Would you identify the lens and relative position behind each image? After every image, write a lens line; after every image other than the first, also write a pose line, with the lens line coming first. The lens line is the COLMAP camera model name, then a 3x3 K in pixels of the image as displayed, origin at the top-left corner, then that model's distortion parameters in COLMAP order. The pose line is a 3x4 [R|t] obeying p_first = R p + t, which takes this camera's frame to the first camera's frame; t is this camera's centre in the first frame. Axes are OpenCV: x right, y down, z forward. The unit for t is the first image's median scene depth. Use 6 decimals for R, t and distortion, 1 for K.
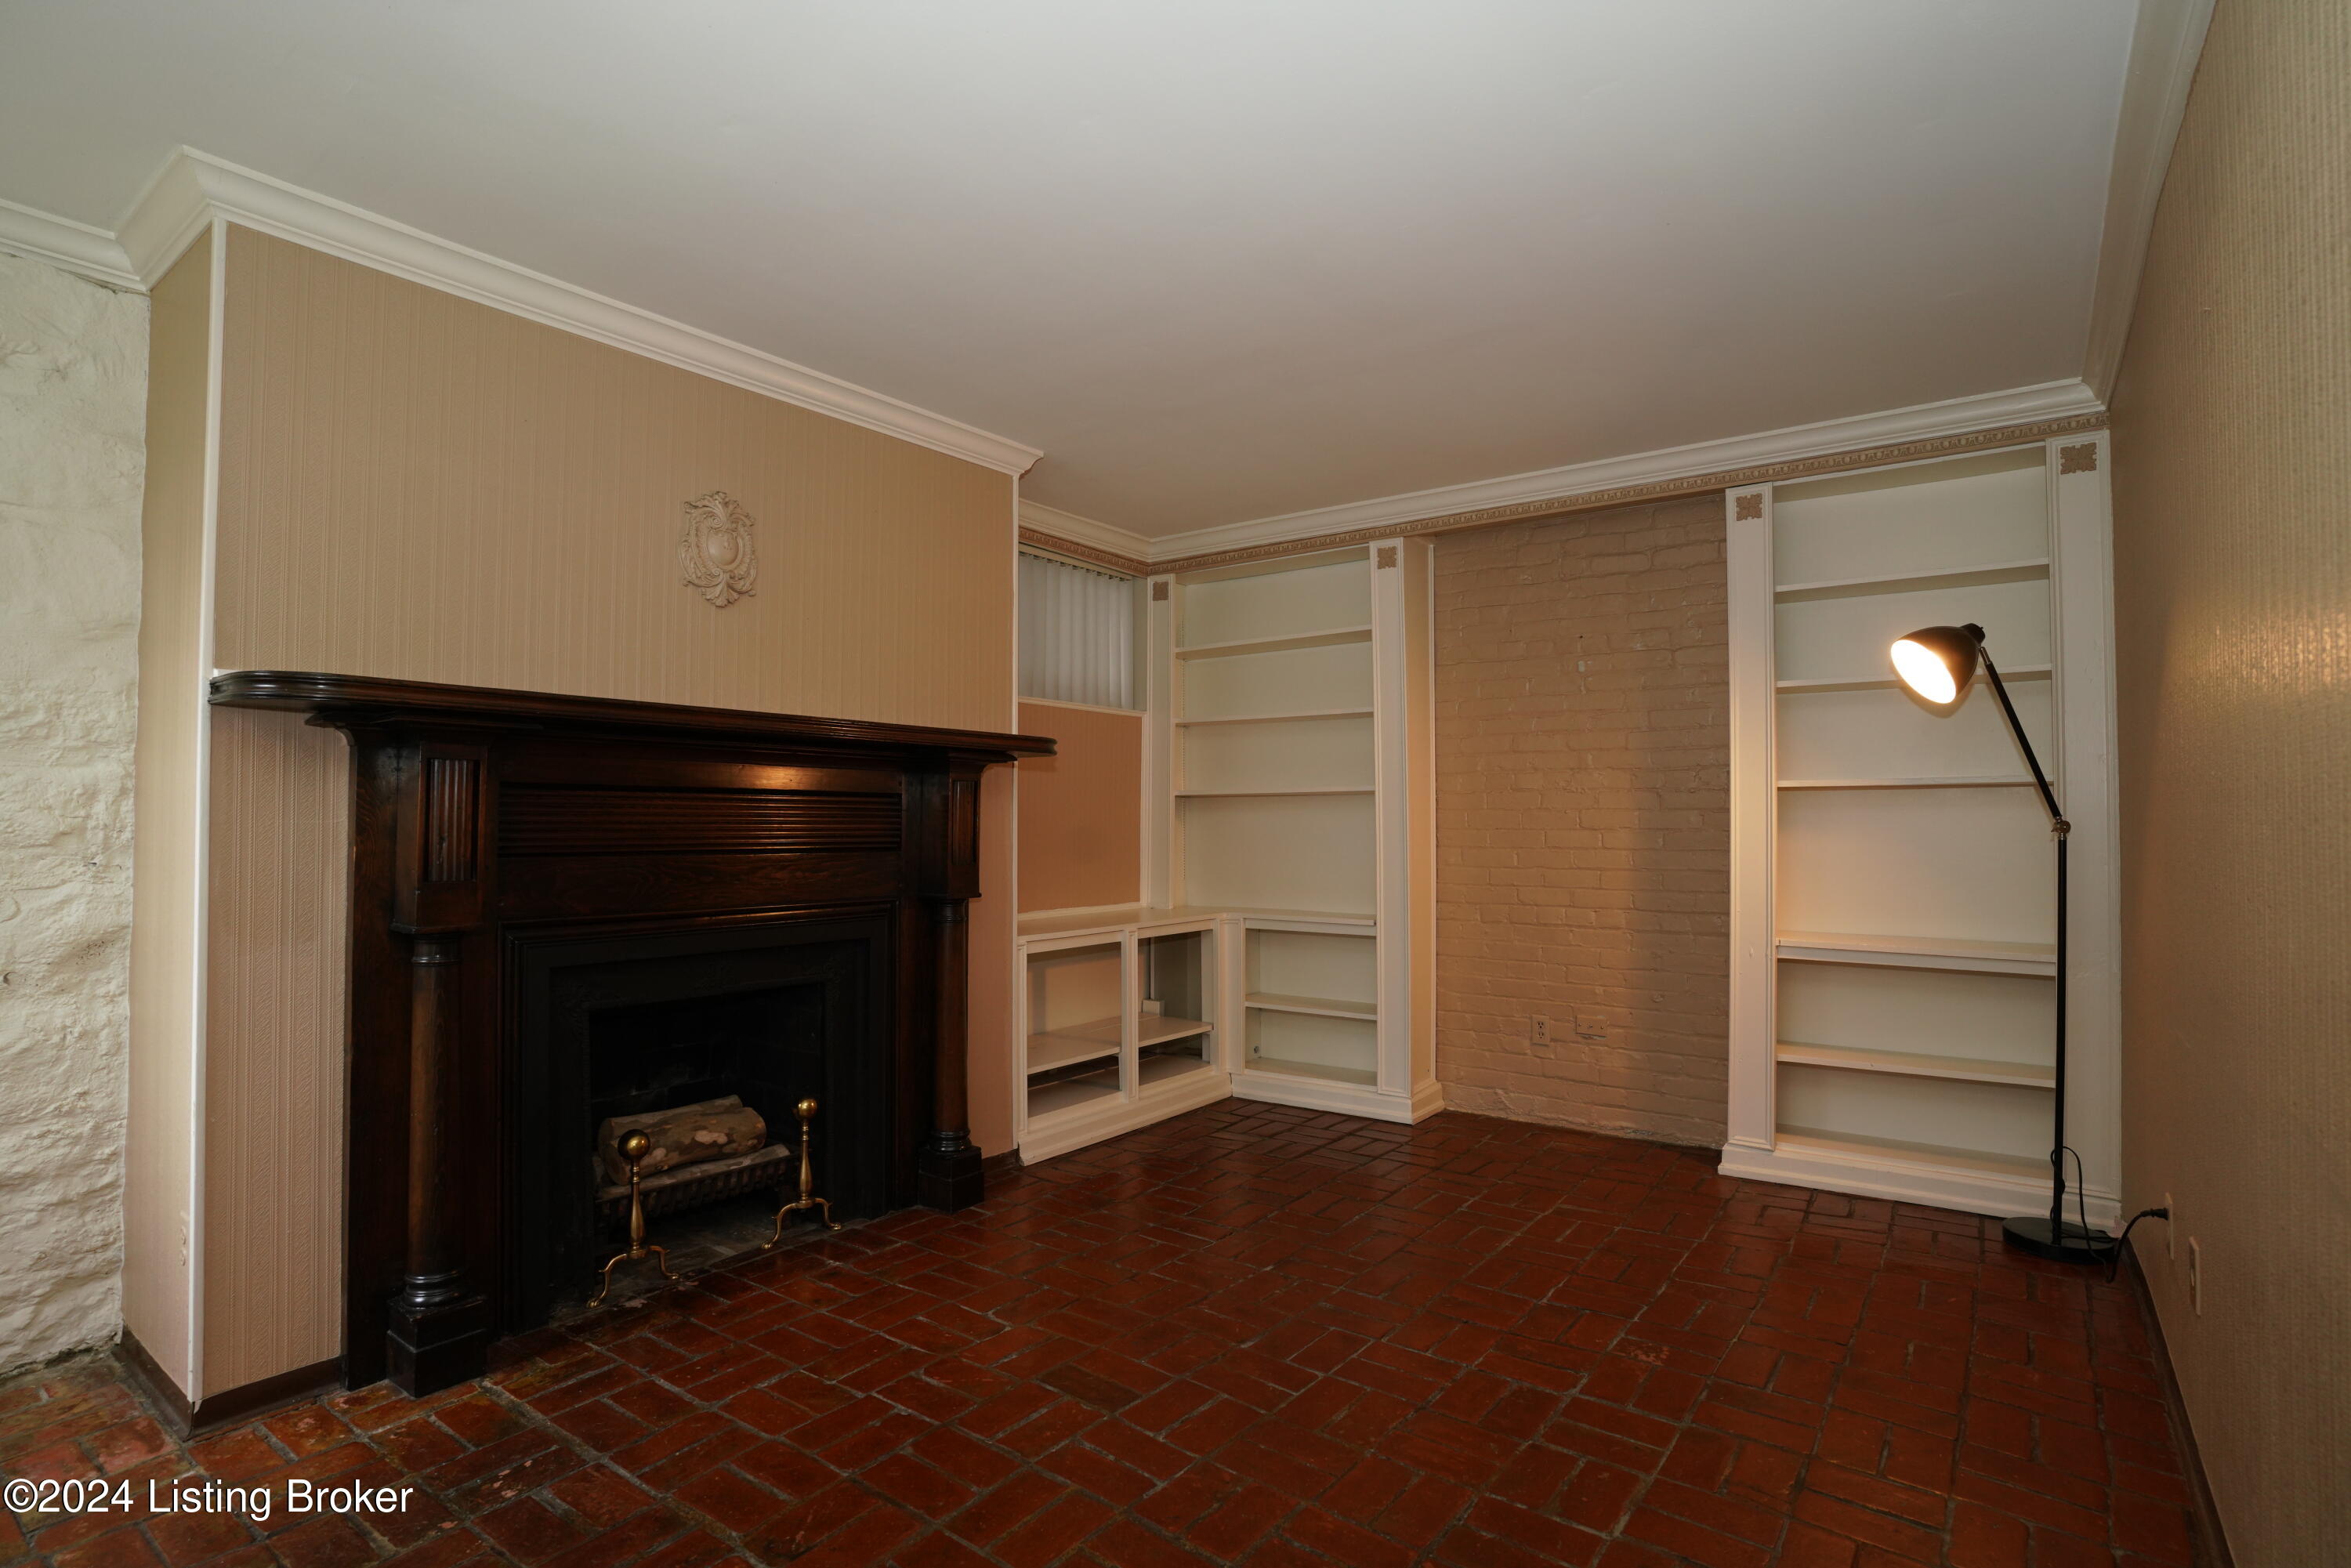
lens RADIAL K [[1125.2, 0, 1175.5], [0, 1125.2, 784.0], [0, 0, 1]] dist [-0.078234, 0.030327]
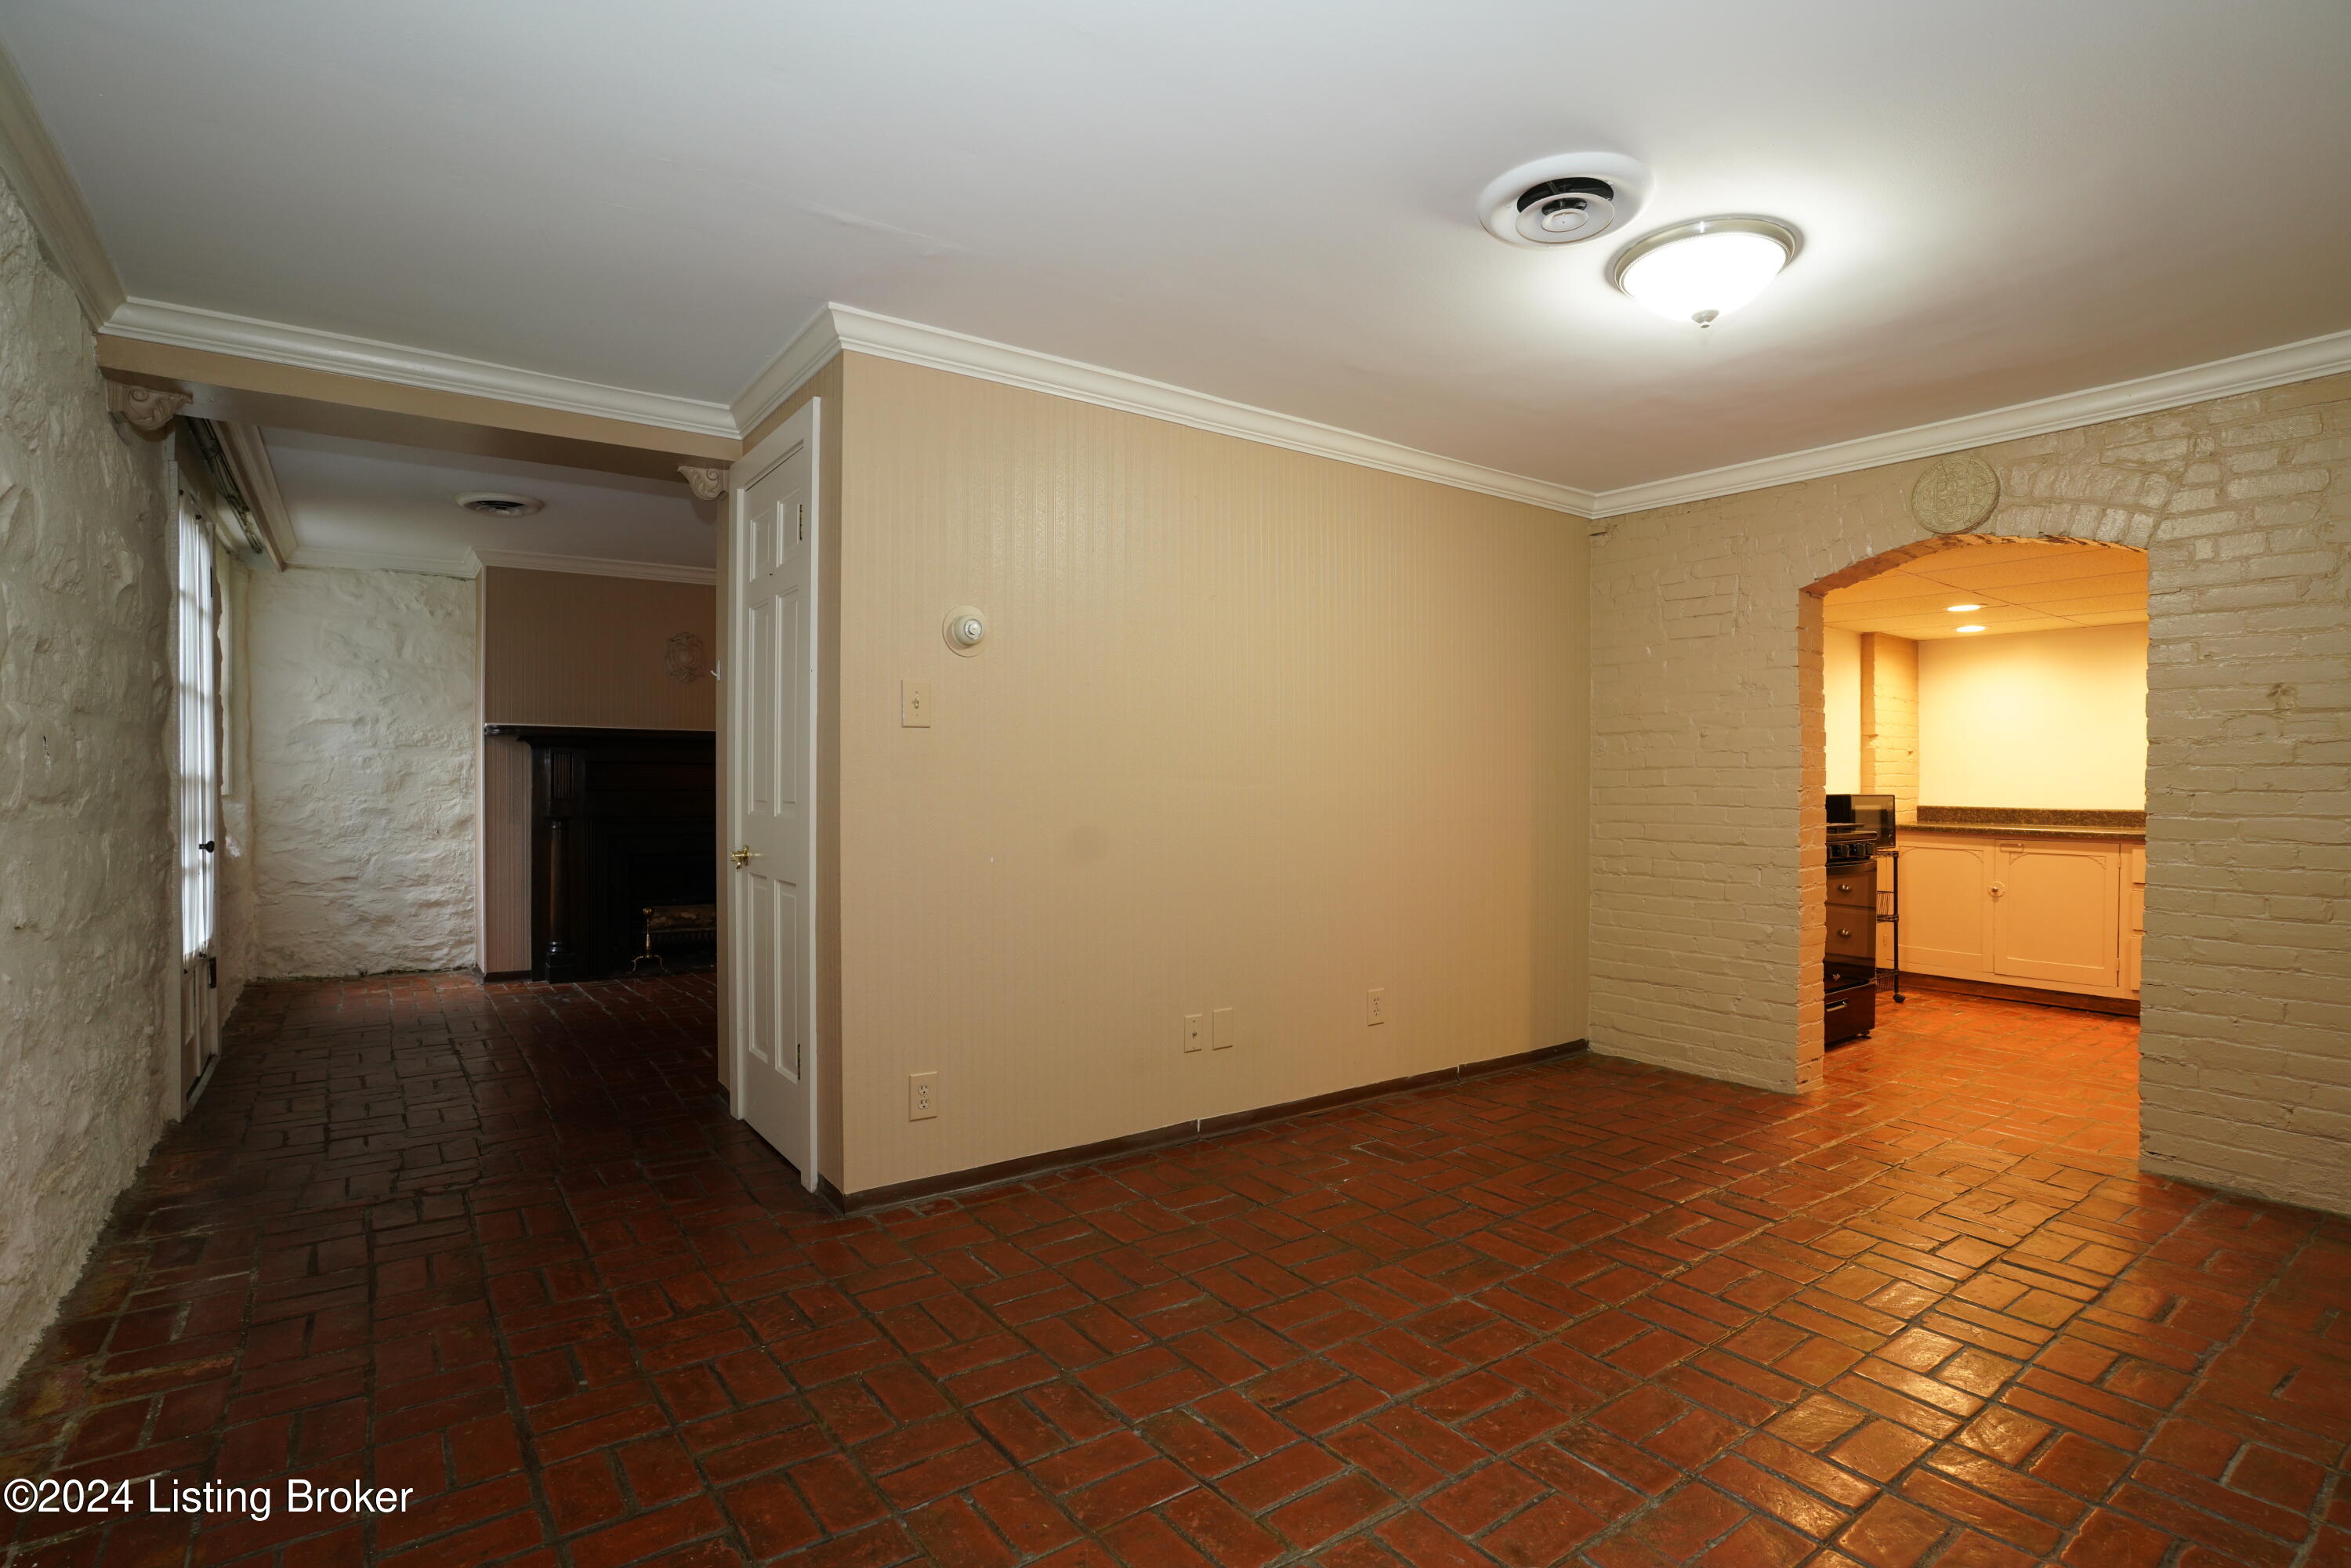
lens RADIAL K [[1125.2, 0, 1175.5], [0, 1125.2, 784.0], [0, 0, 1]] dist [-0.078234, 0.030327]
pose [[0.954488, 0.005474, -0.298200, 1.615841], [0.003631, 0.999544, 0.029970, -0.024153], [0.298228, -0.029689, 0.954033, -1.162706]]
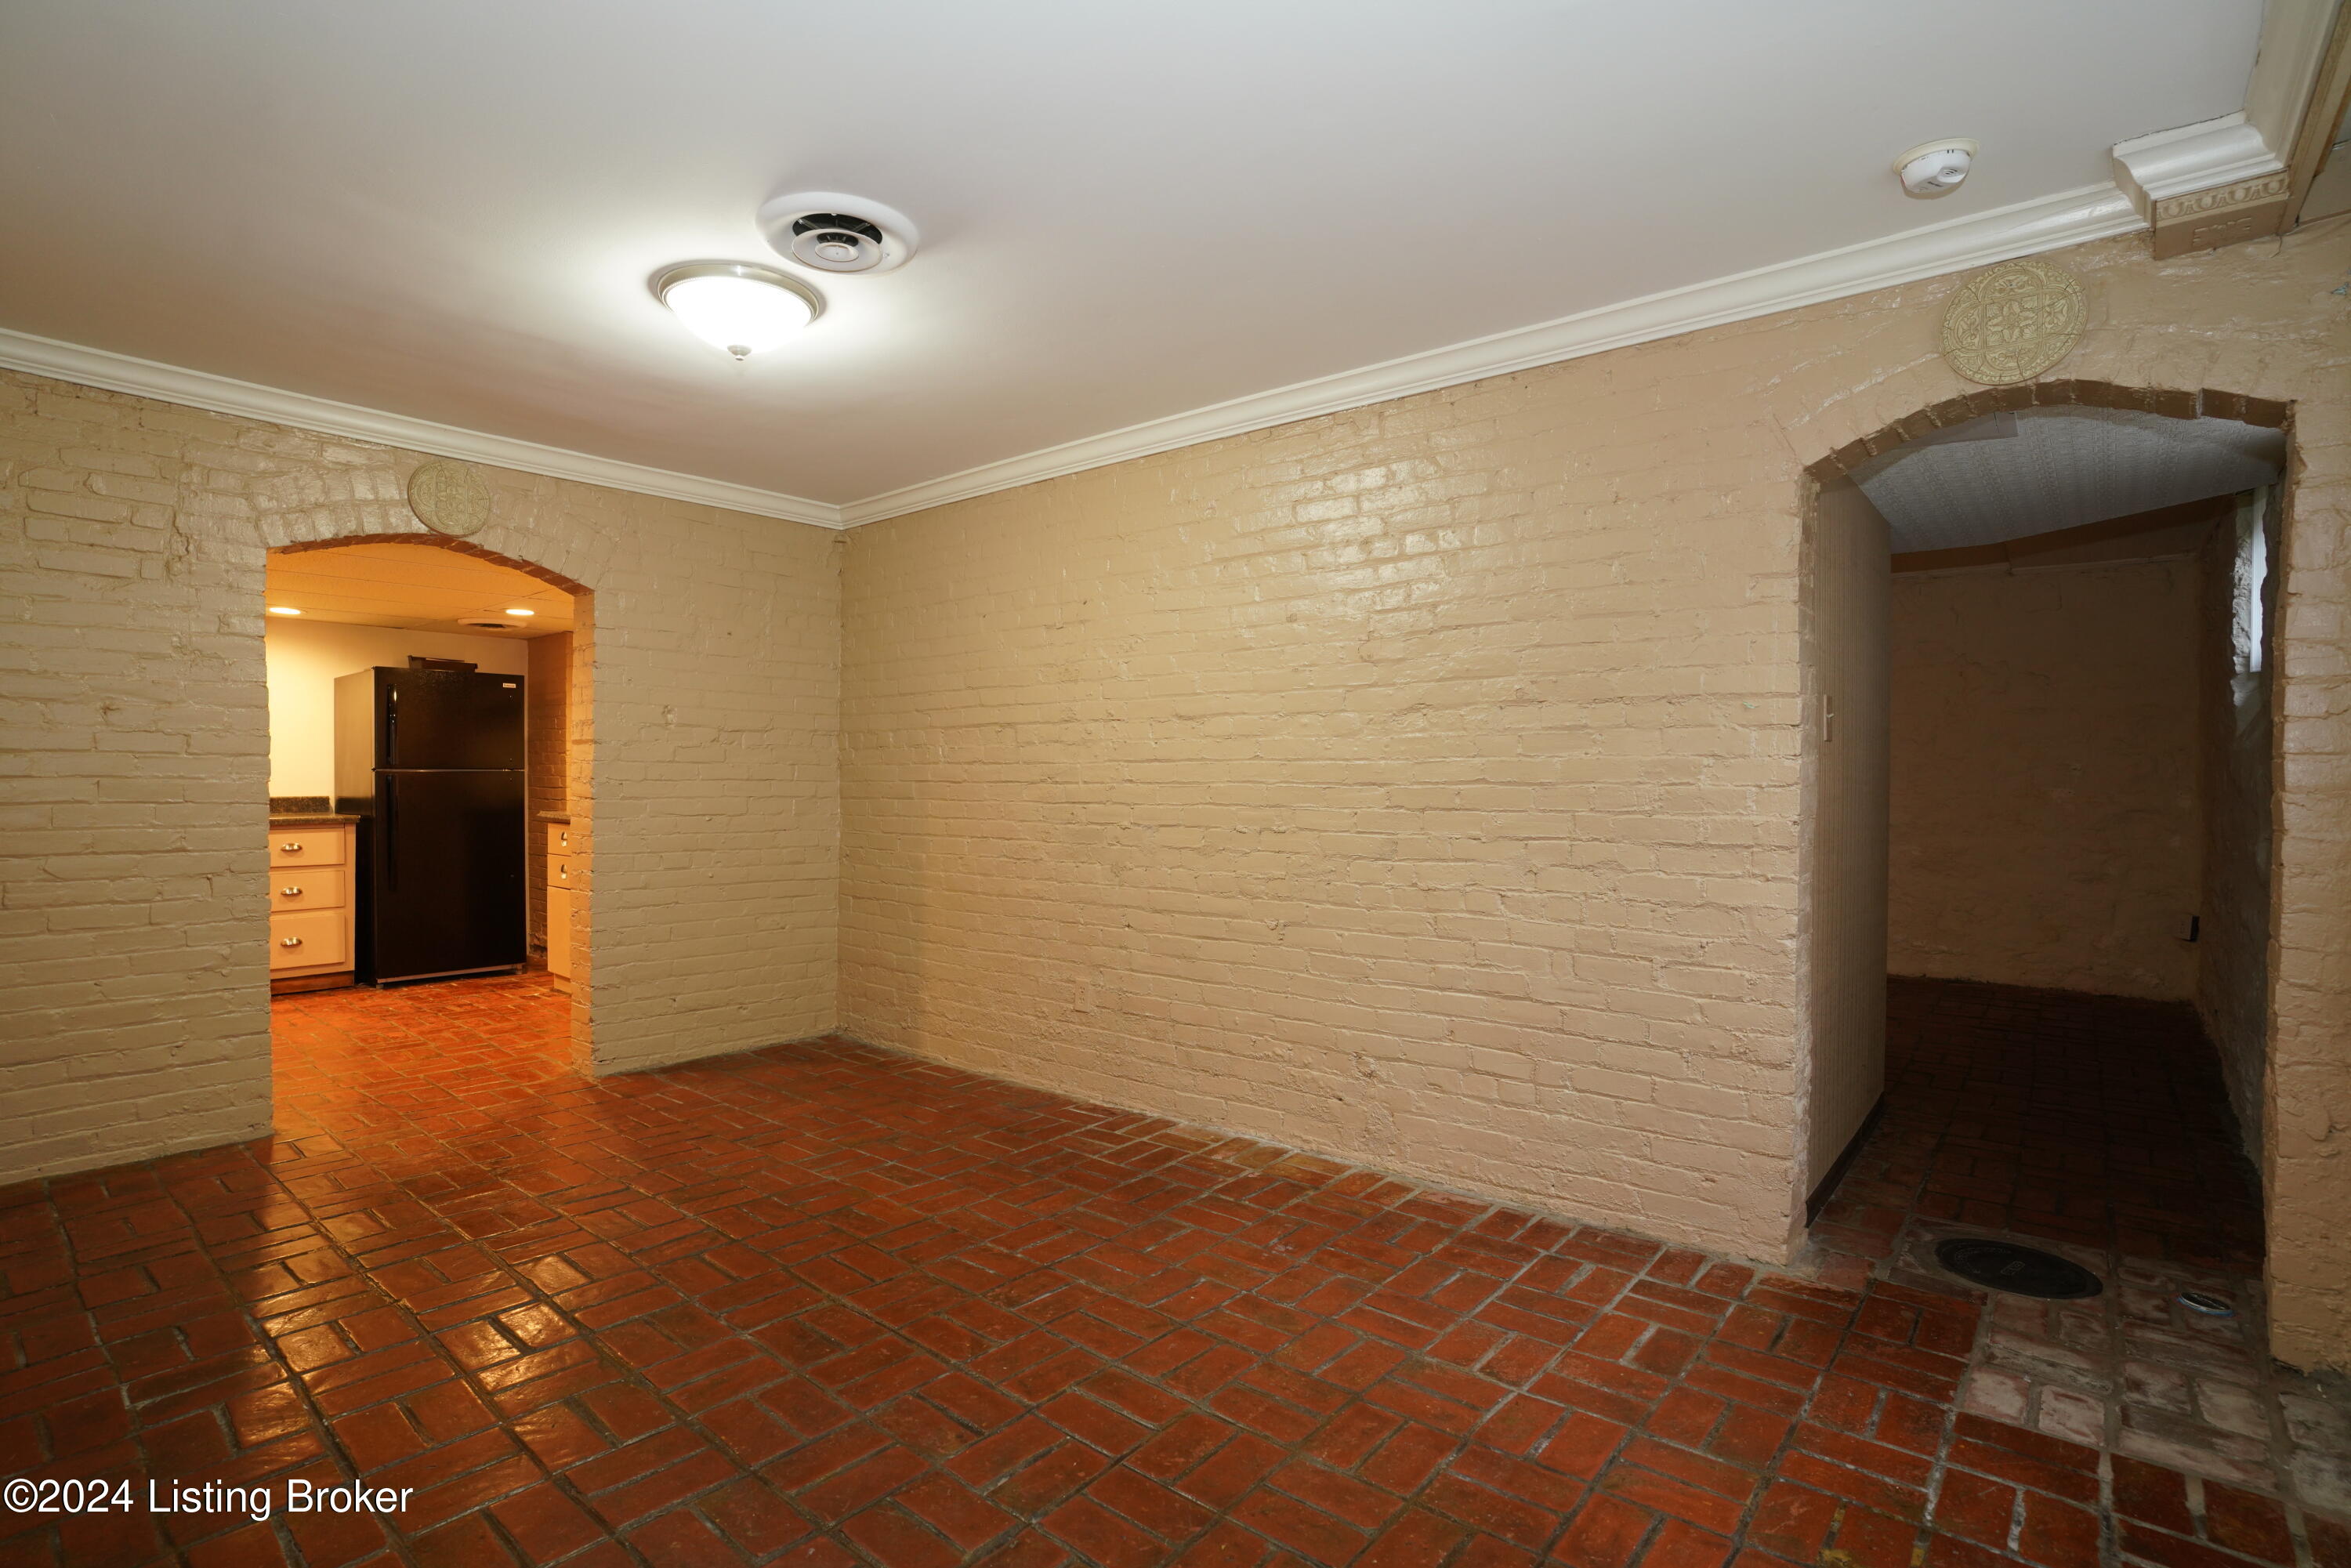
lens RADIAL K [[1125.2, 0, 1175.5], [0, 1125.2, 784.0], [0, 0, 1]] dist [-0.078234, 0.030327]
pose [[0.057659, -0.003868, 0.998329, -3.804040], [-0.037180, 0.999290, 0.006019, 0.056866], [-0.997644, -0.037465, 0.057474, 2.399079]]
